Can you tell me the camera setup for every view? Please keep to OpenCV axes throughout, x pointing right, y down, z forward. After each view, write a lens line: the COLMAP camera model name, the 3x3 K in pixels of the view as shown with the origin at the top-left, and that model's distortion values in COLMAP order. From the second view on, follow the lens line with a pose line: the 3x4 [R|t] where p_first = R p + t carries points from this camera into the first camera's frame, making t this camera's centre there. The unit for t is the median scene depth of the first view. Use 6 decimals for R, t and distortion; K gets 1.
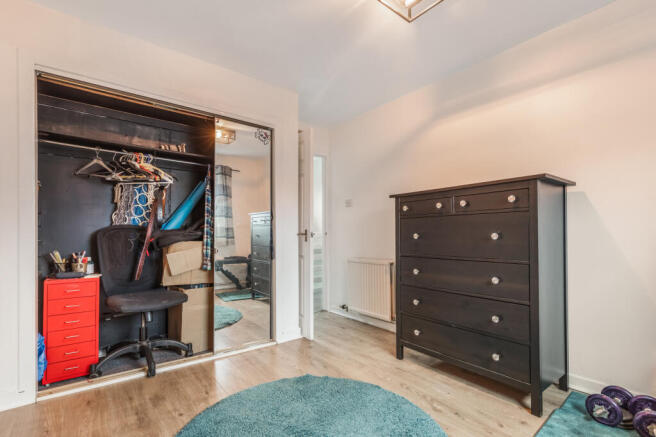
lens RADIAL K [[301.4, 0, 328.3], [0, 301.4, 232.3], [0, 0, 1]] dist [0.001239, -0.000036]
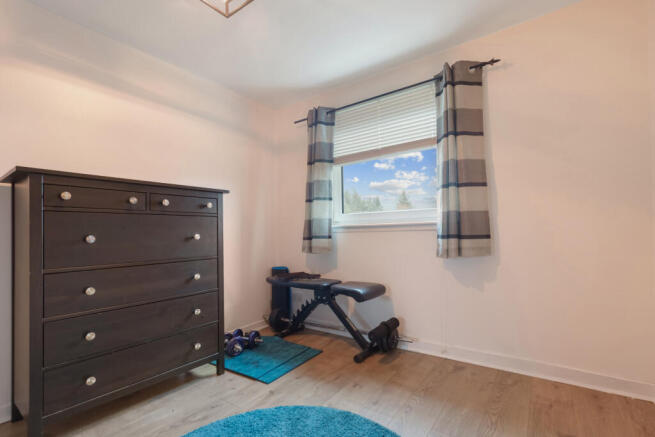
lens RADIAL K [[305.1, 0, 331.0], [0, 305.1, 225.3], [0, 0, 1]] dist [0.001884, -0.000081]
pose [[-0.255591, 0.025692, 0.966444, -0.614805], [0.013592, 0.999644, -0.022980, 0.005642], [-0.966689, 0.007263, -0.255849, 0.758380]]
